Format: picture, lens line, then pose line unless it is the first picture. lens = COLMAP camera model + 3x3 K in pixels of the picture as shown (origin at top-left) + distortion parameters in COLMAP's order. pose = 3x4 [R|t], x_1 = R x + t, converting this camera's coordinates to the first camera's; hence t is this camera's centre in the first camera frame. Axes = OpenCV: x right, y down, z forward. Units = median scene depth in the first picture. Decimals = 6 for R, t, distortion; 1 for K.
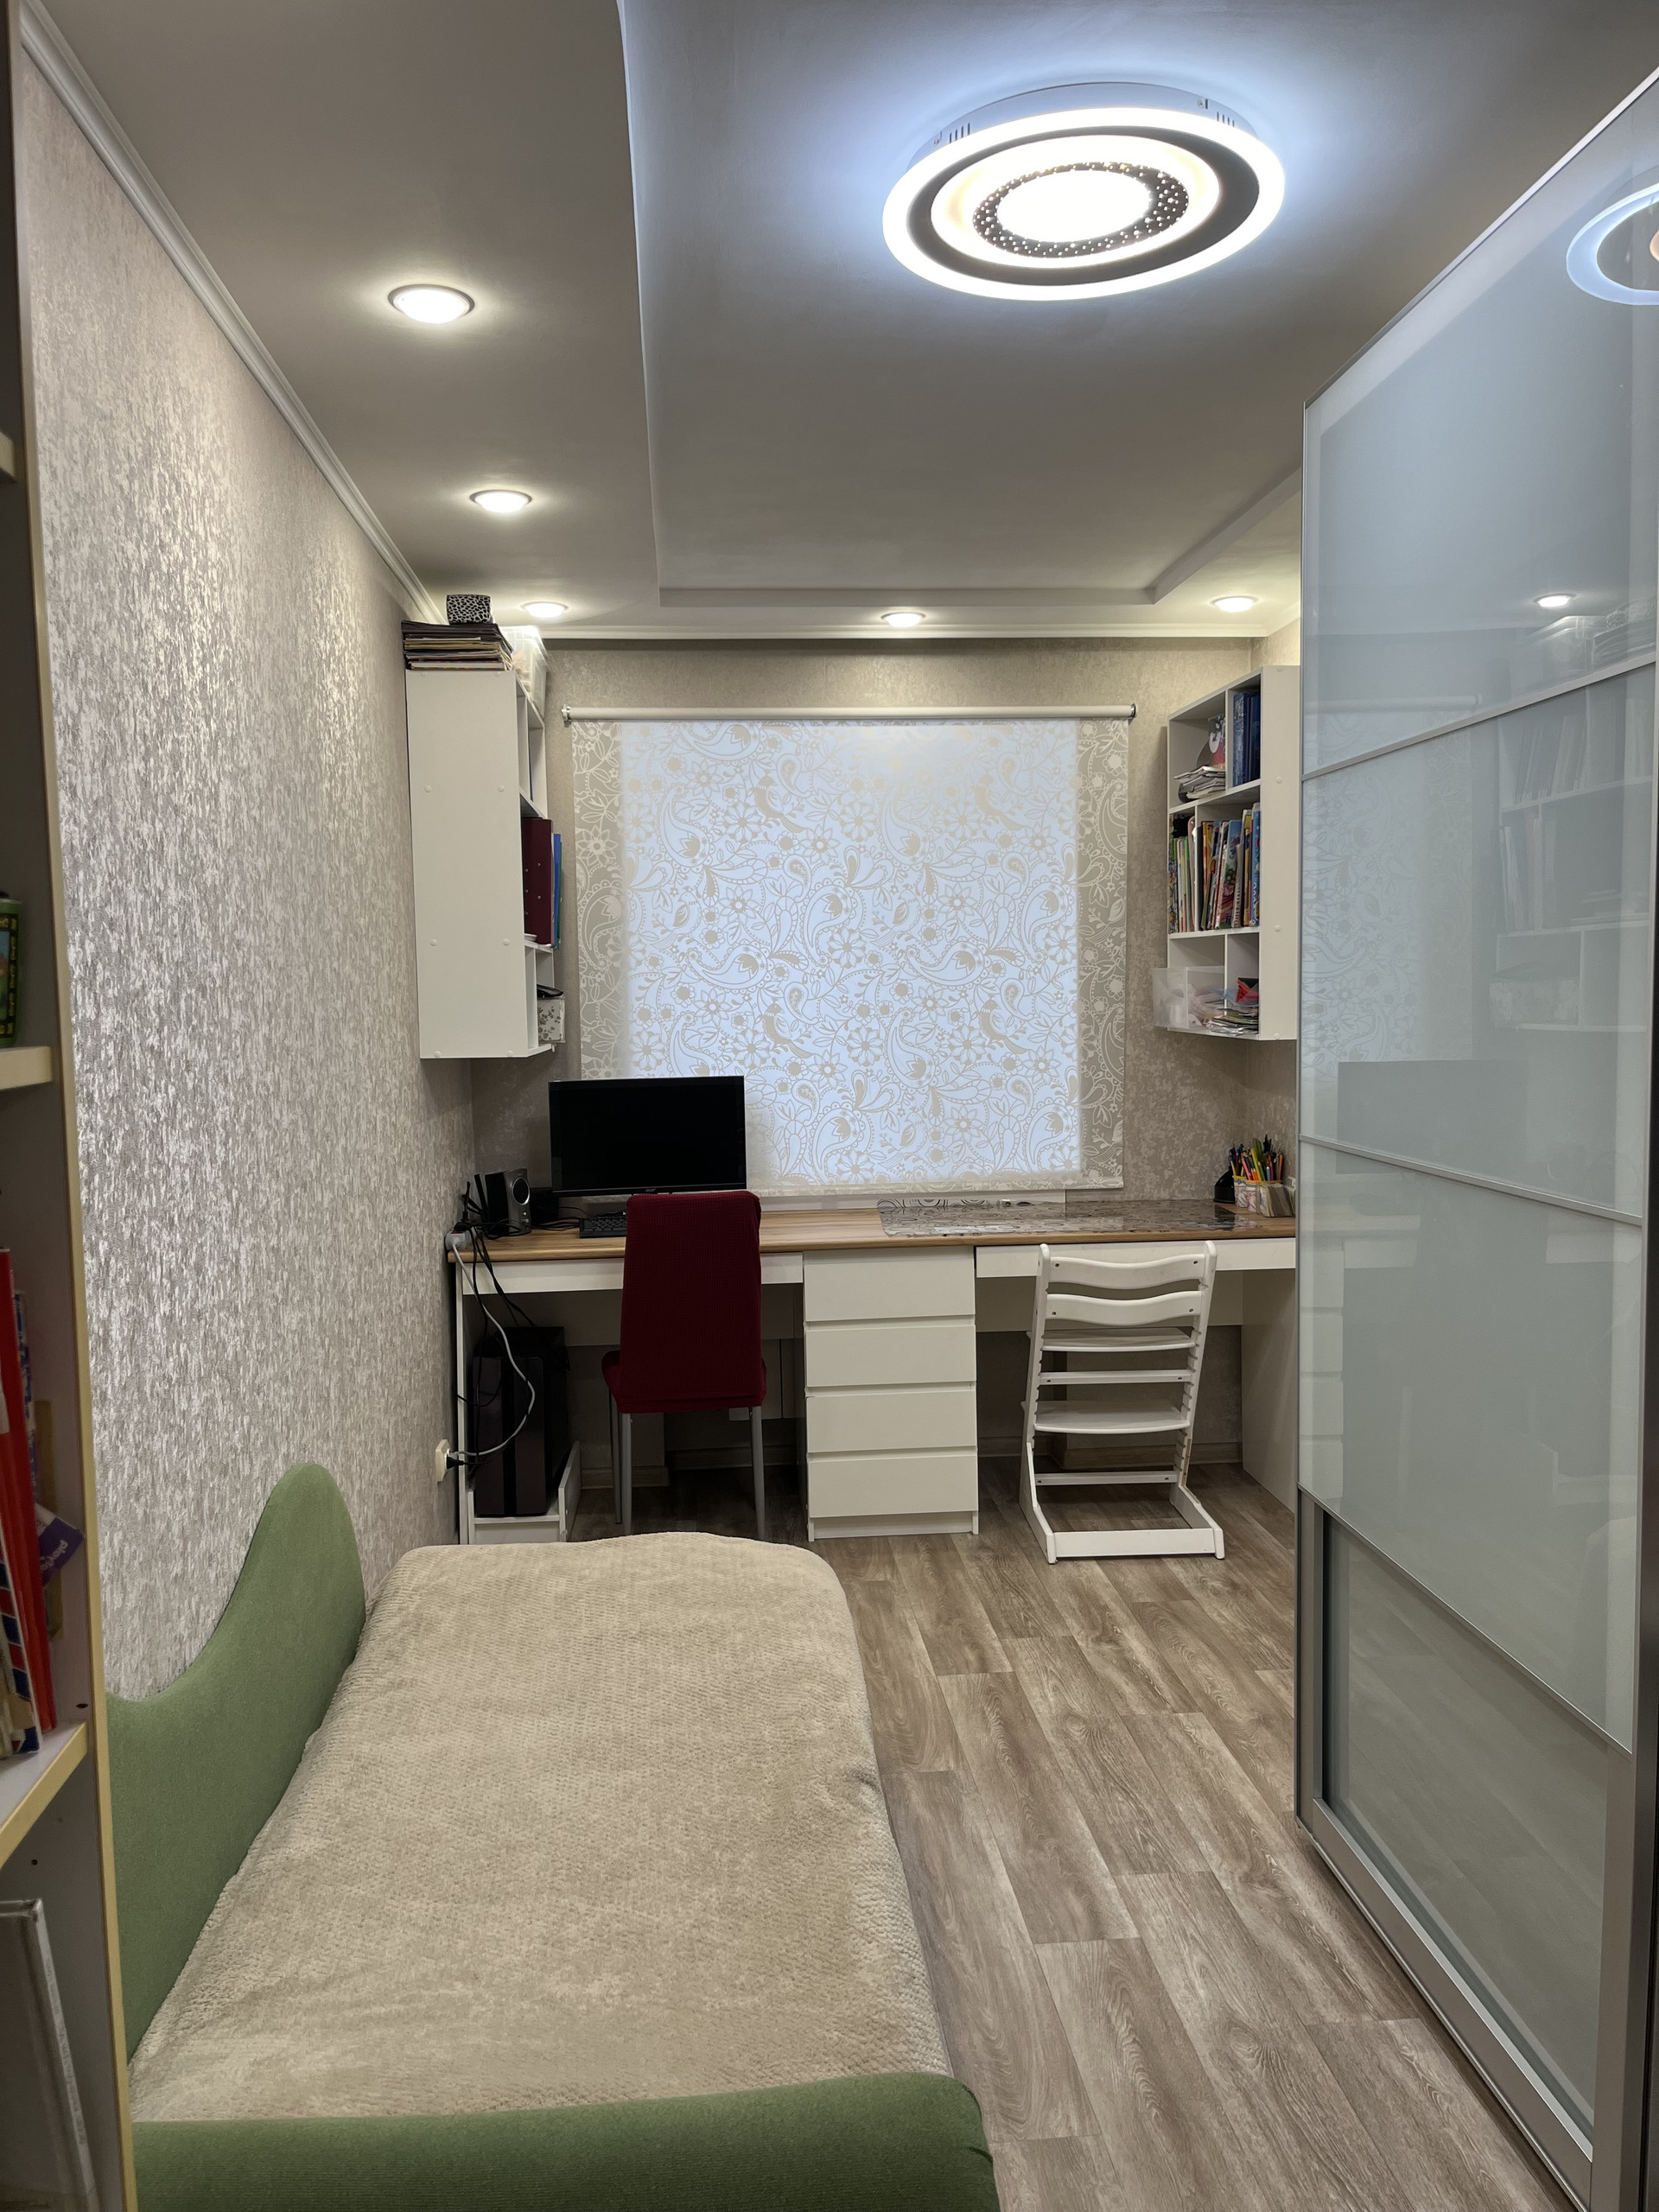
lens RADIAL K [[1670.1, 0, 833.3], [0, 1670.1, 1116.1], [0, 0, 1]] dist [0.052936, -0.075690]
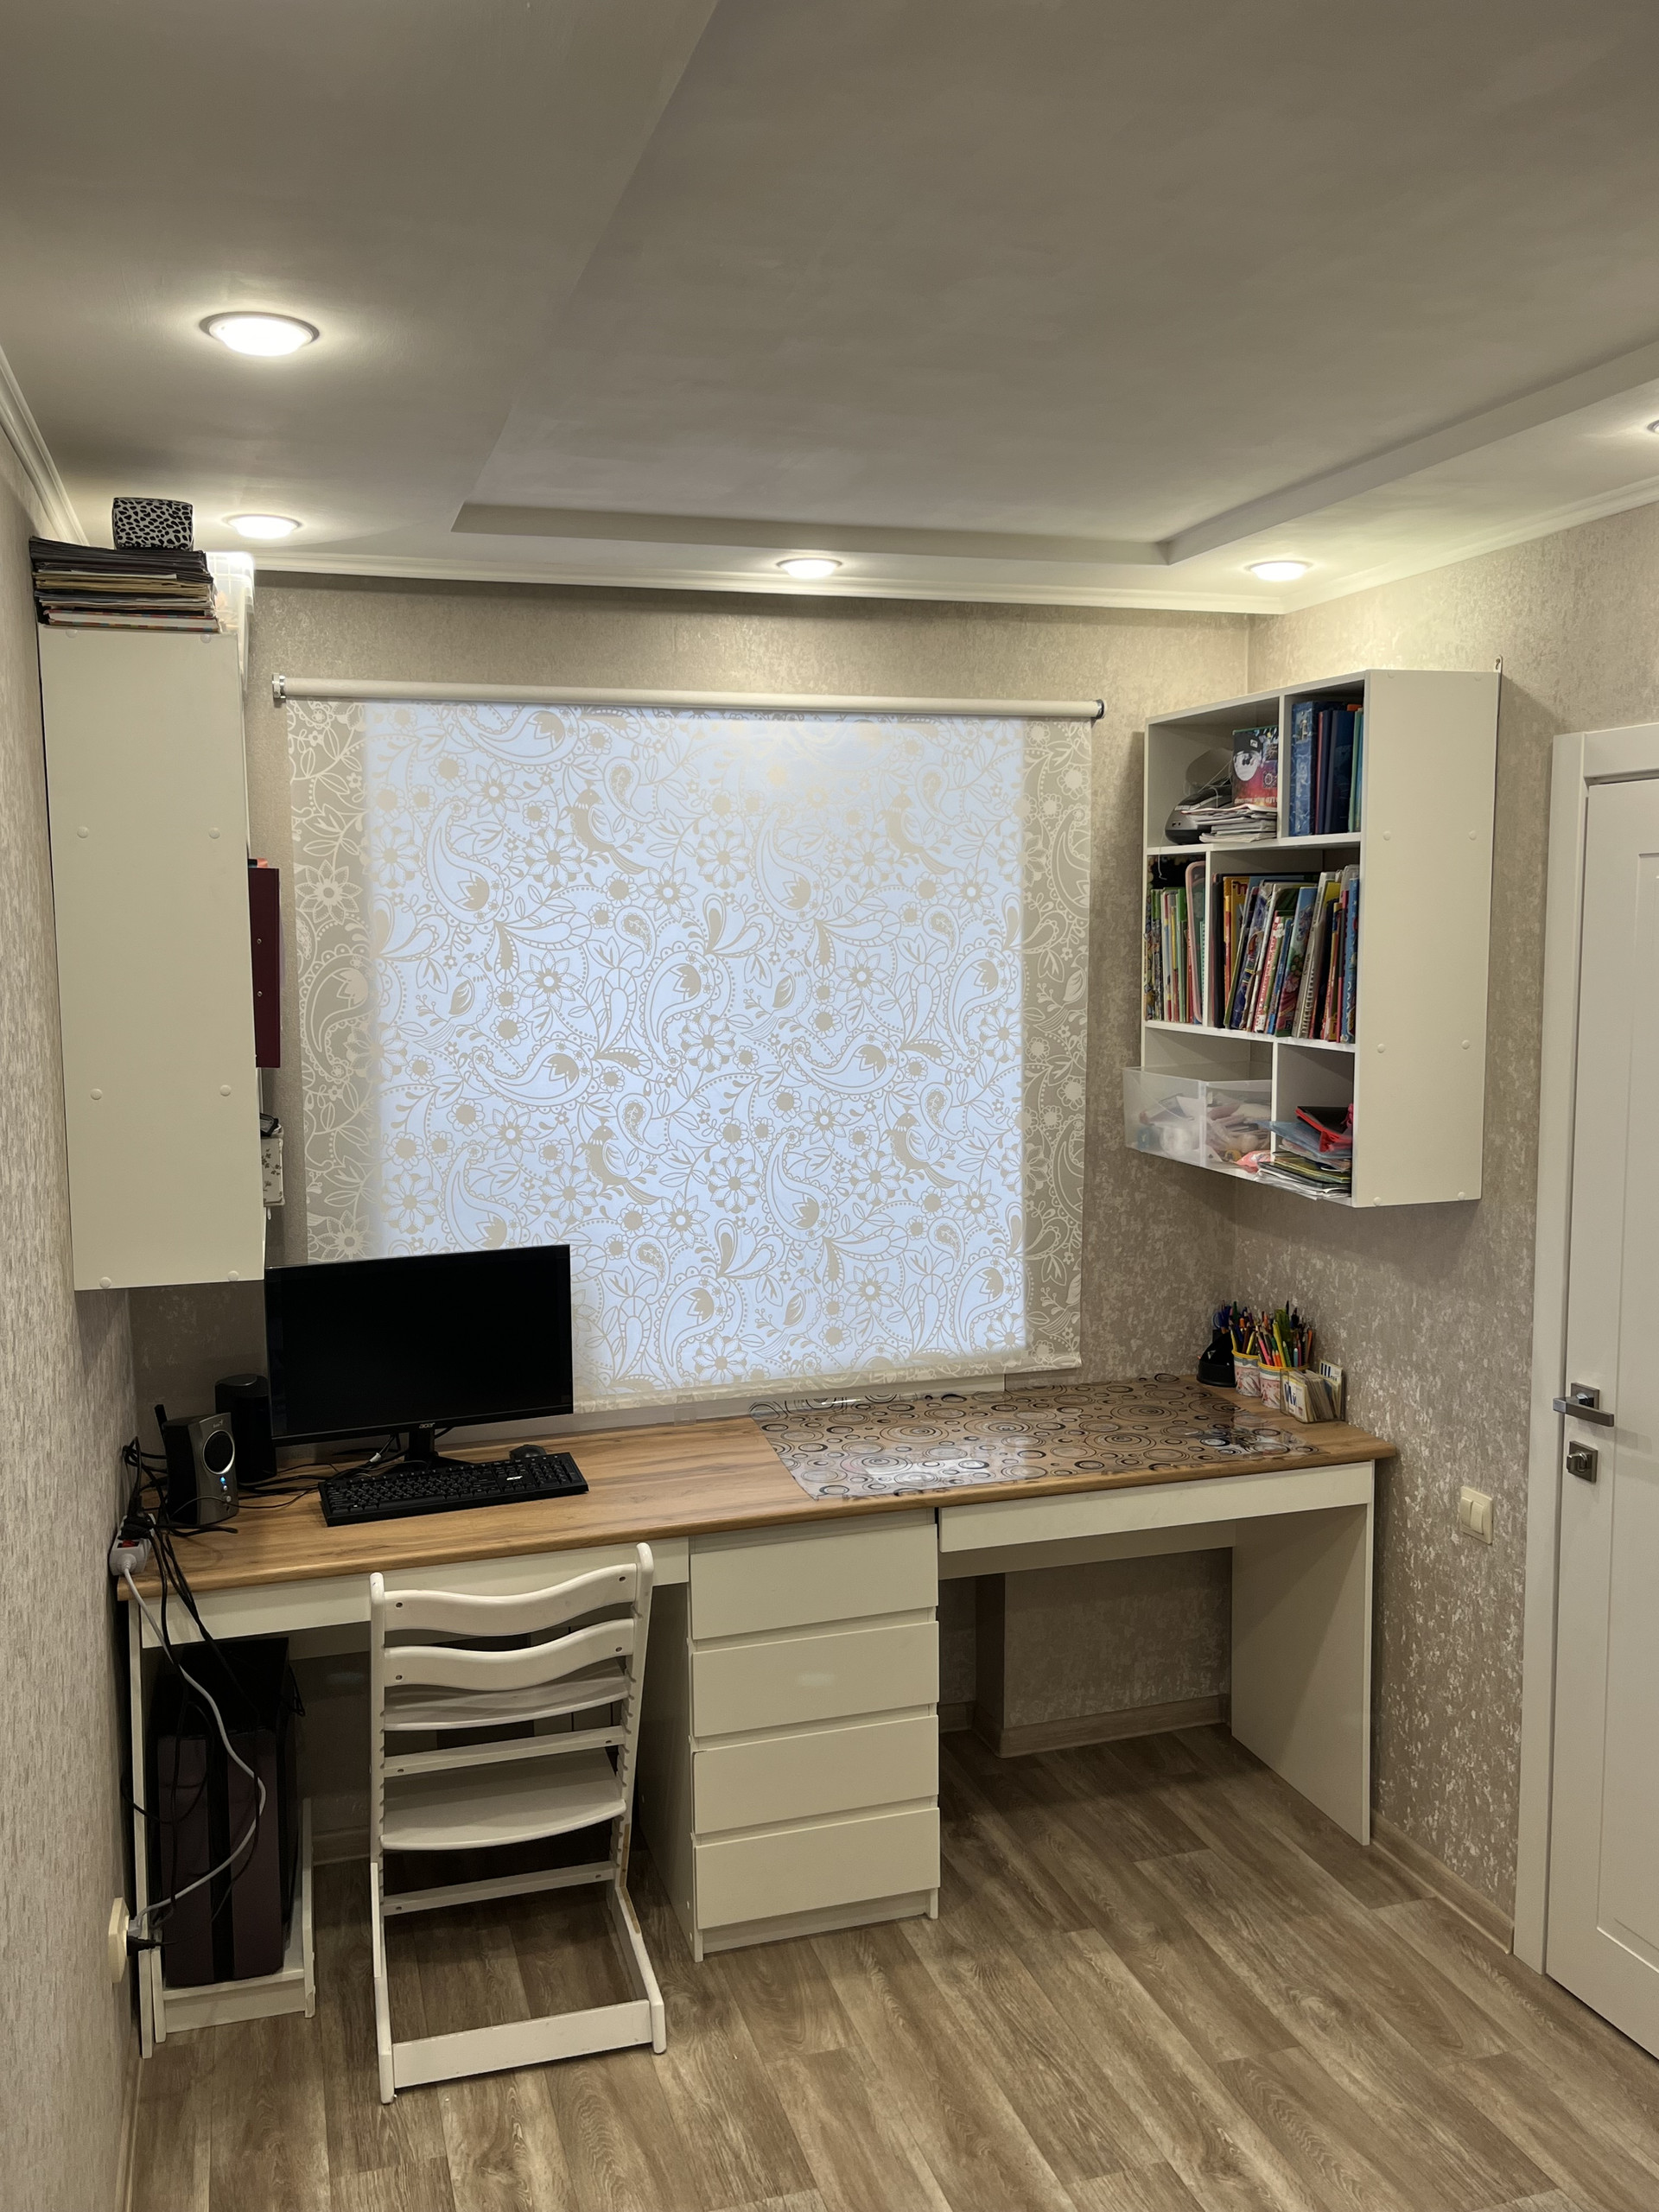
lens RADIAL K [[1768.8, 0, 809.6], [0, 1768.8, 1104.7], [0, 0, 1]] dist [0.037293, -0.032377]
pose [[0.977213, -0.015037, 0.211727, -0.105704], [0.009786, 0.999618, 0.025830, -0.094674], [-0.212035, -0.023169, 0.976987, 0.285945]]
